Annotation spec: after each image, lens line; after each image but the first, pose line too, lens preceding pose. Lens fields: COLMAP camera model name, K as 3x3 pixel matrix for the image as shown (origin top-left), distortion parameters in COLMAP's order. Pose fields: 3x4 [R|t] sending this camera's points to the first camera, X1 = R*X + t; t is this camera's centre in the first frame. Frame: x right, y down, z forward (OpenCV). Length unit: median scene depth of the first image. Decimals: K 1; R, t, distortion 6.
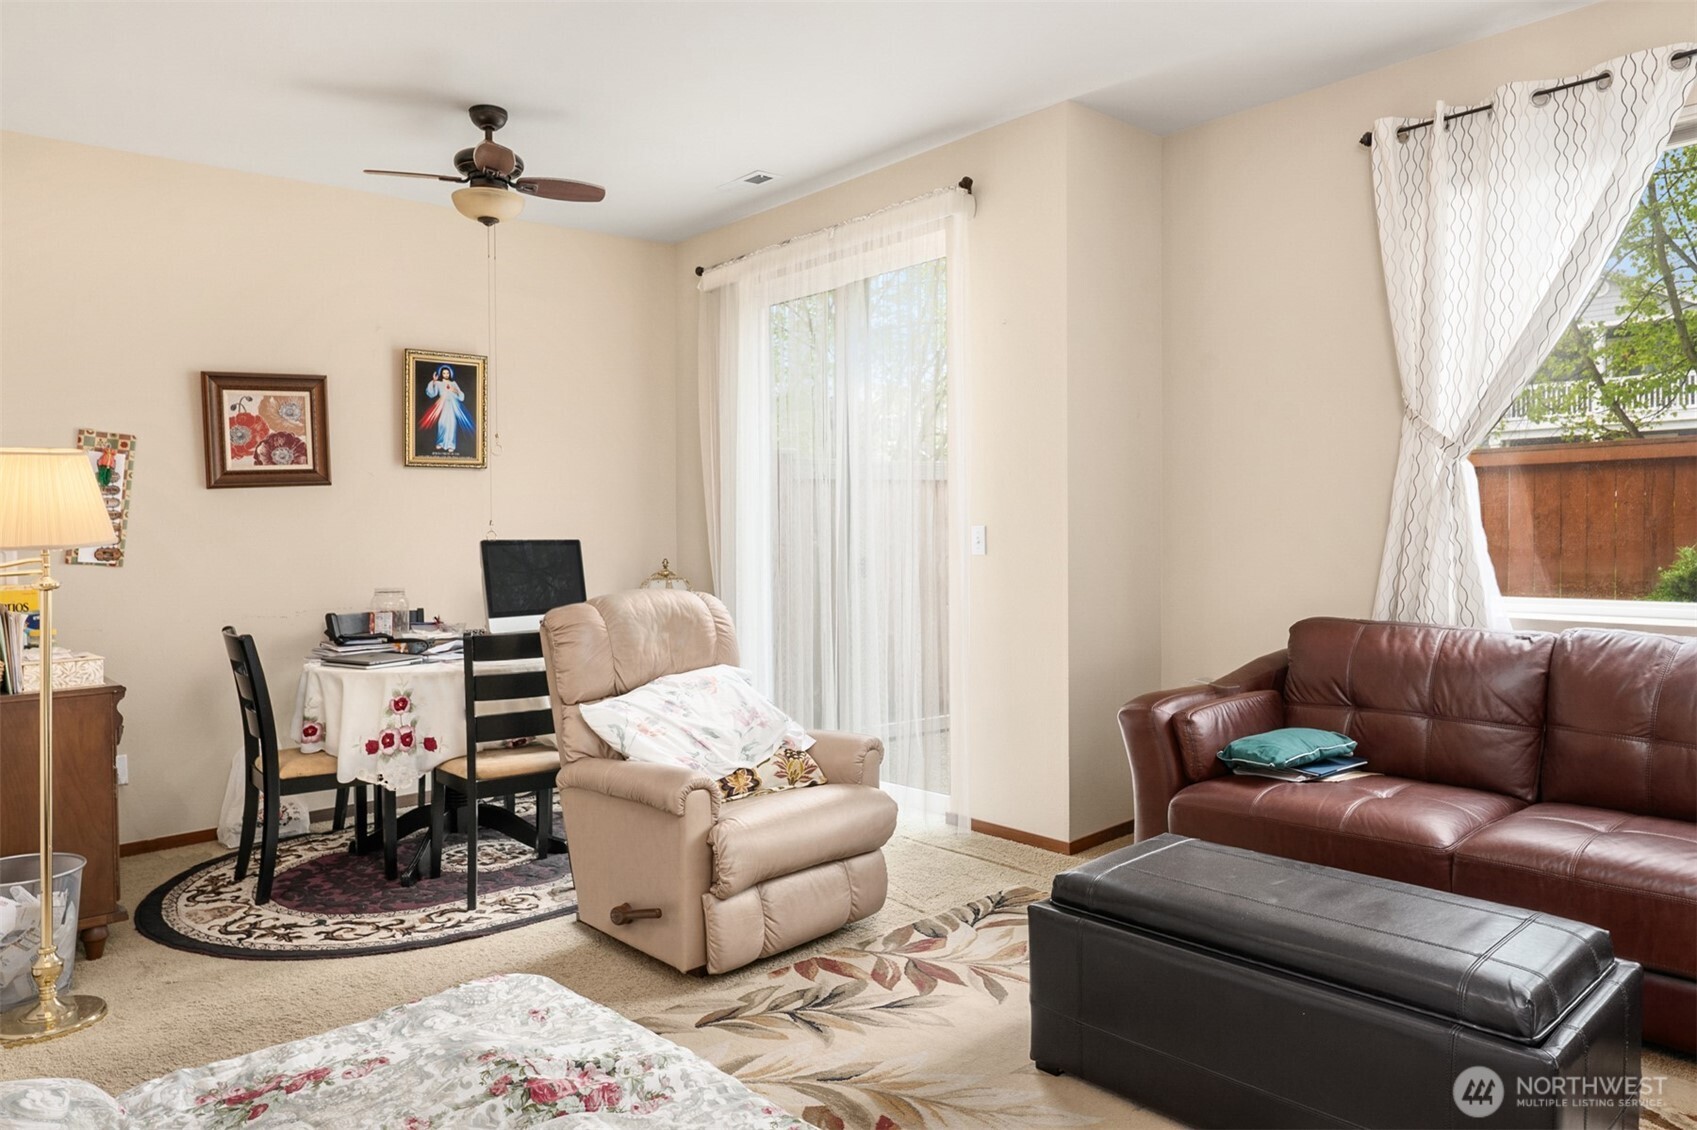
lens RADIAL K [[1107.9, 0, 853.8], [0, 1107.9, 539.9], [0, 0, 1]] dist [-0.000289, -0.007776]
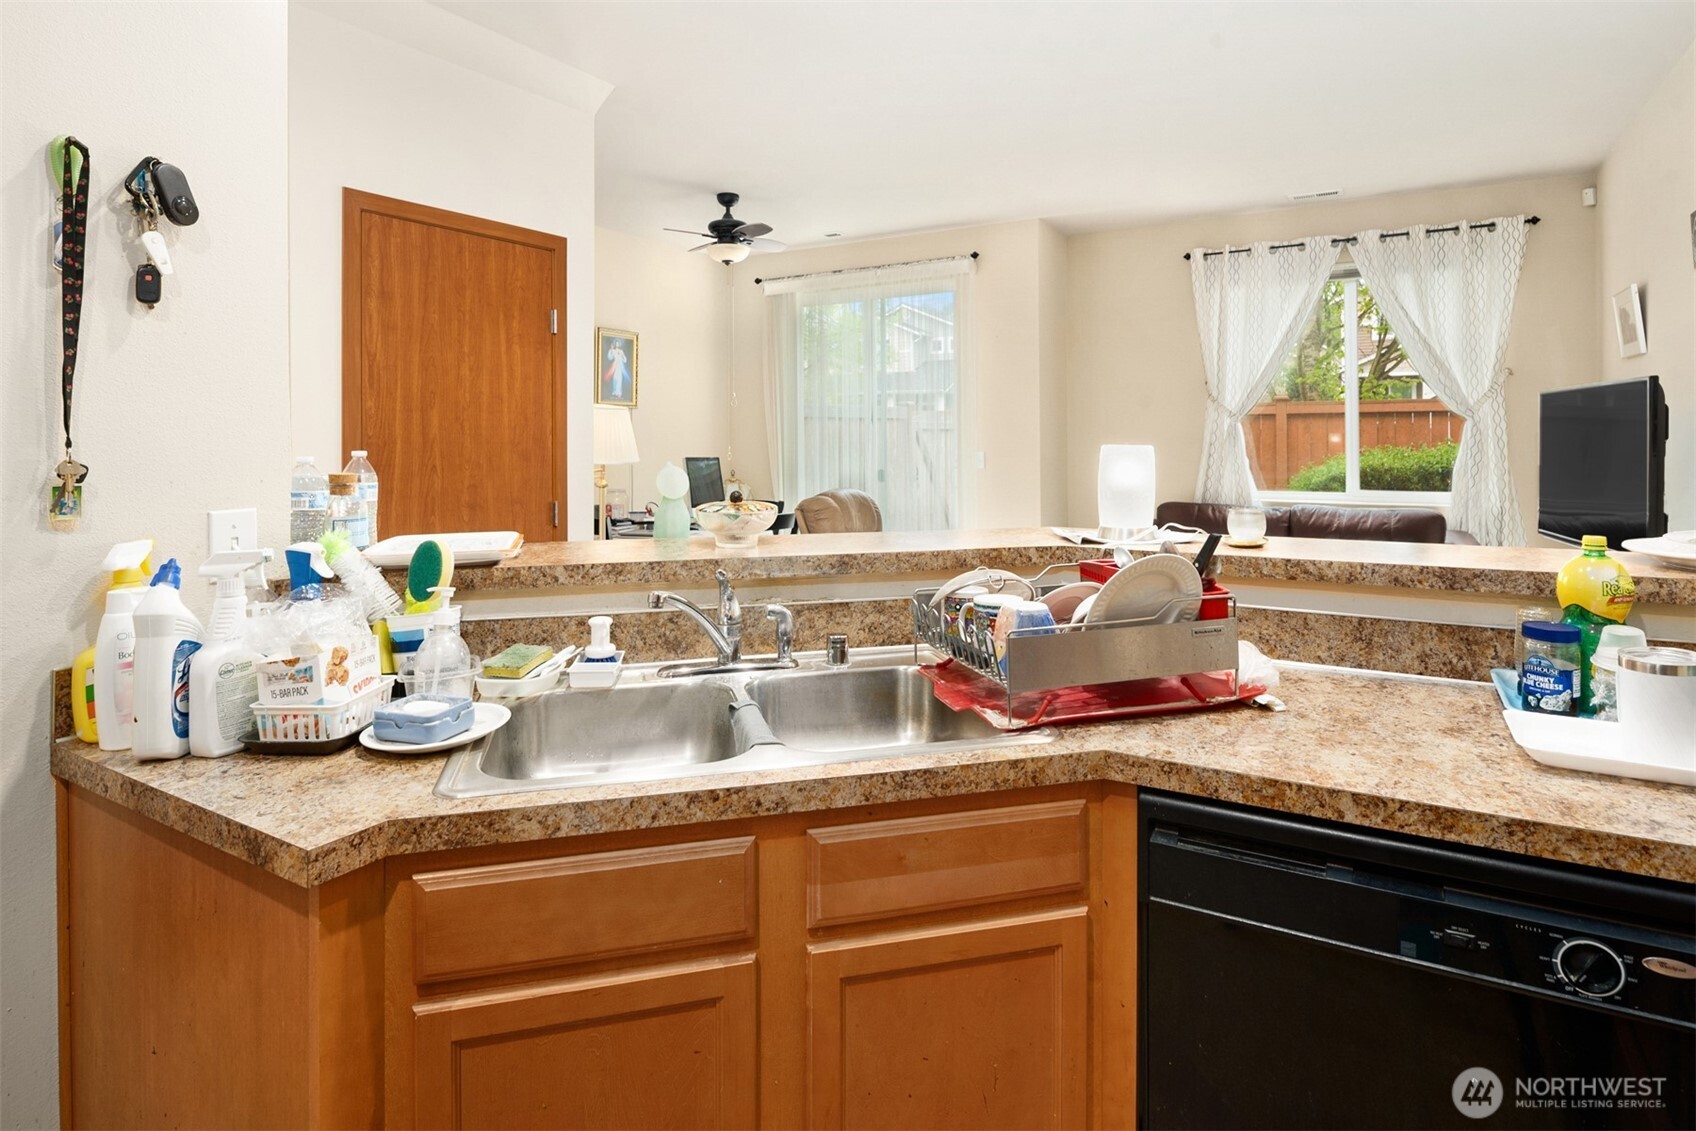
lens RADIAL K [[929.7, 0, 836.6], [0, 929.7, 416.4], [0, 0, 1]] dist [-0.006356, -0.000933]
pose [[0.951915, 0.020947, 0.305645, -0.553493], [-0.008555, 0.999088, -0.041826, -0.005128], [-0.306242, 0.037200, 0.951226, -0.321235]]
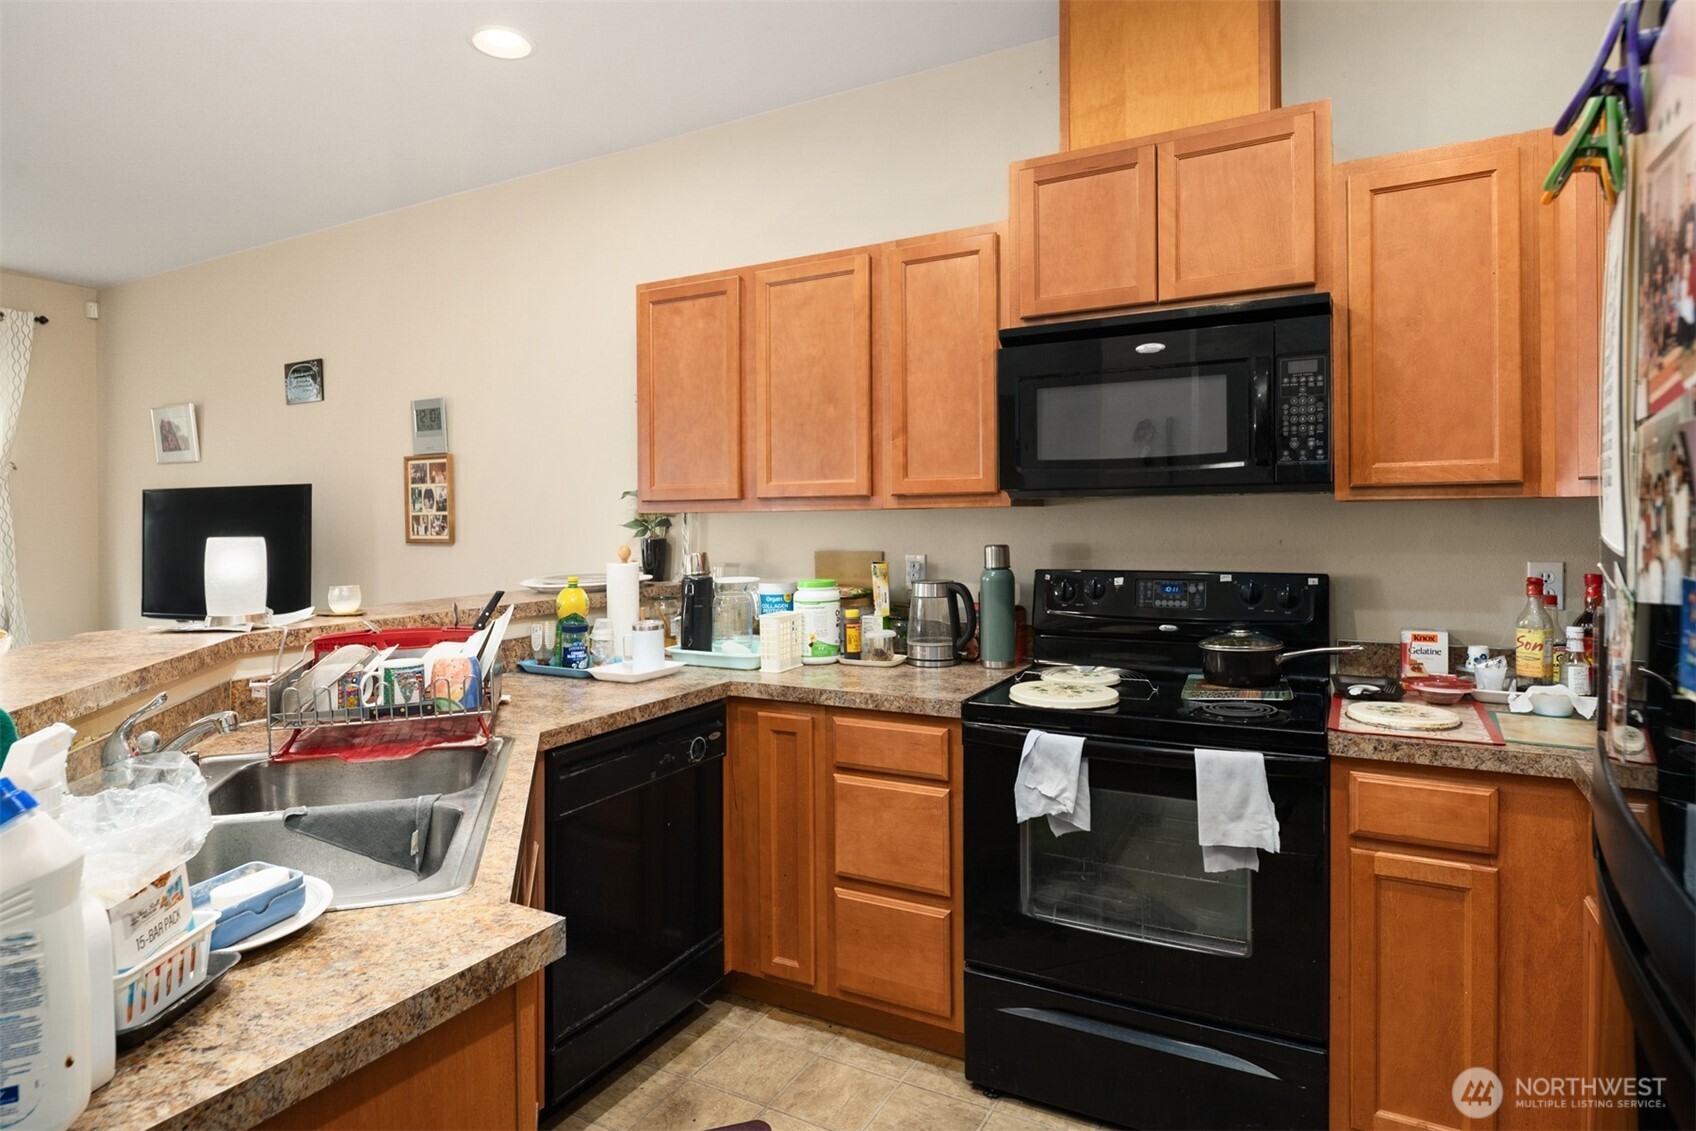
lens RADIAL K [[929.7, 0, 865.6], [0, 929.7, 516.5], [0, 0, 1]] dist [-0.006356, -0.000933]
pose [[-0.343153, 0.022039, 0.939021, -0.856796], [0.034319, 0.999351, -0.010913, -0.005643], [-0.938652, 0.028482, -0.343687, -0.057112]]
